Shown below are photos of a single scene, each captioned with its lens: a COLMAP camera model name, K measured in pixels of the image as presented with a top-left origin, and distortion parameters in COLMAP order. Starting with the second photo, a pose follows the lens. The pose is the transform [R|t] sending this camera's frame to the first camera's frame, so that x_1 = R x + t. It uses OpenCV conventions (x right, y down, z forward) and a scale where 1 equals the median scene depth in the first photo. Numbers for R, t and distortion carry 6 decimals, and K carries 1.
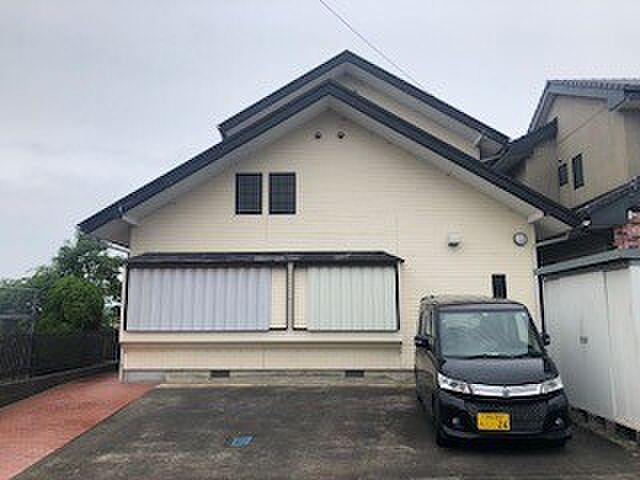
lens RADIAL K [[529.7, 0, 319.2], [0, 529.7, 240.5], [0, 0, 1]] dist [0.013592, -0.019094]
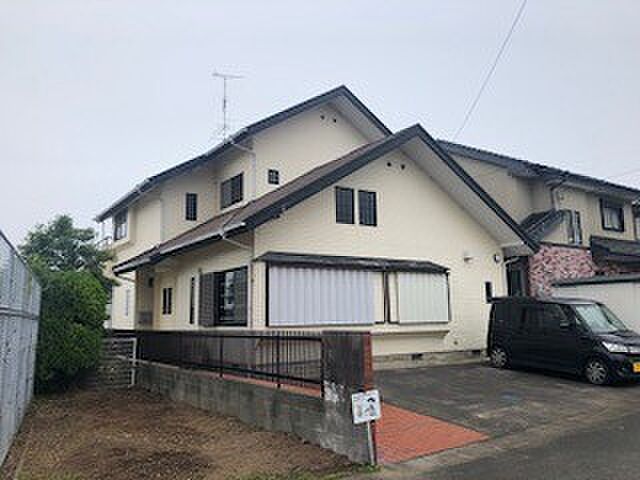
lens RADIAL K [[529.7, 0, 316.9], [0, 529.7, 238.3], [0, 0, 1]] dist [0.013592, -0.019094]
pose [[0.810253, 0.074927, 0.581271, -0.875759], [-0.068696, 0.997099, -0.032770, 0.025434], [-0.582040, -0.013379, 0.813050, 0.107446]]
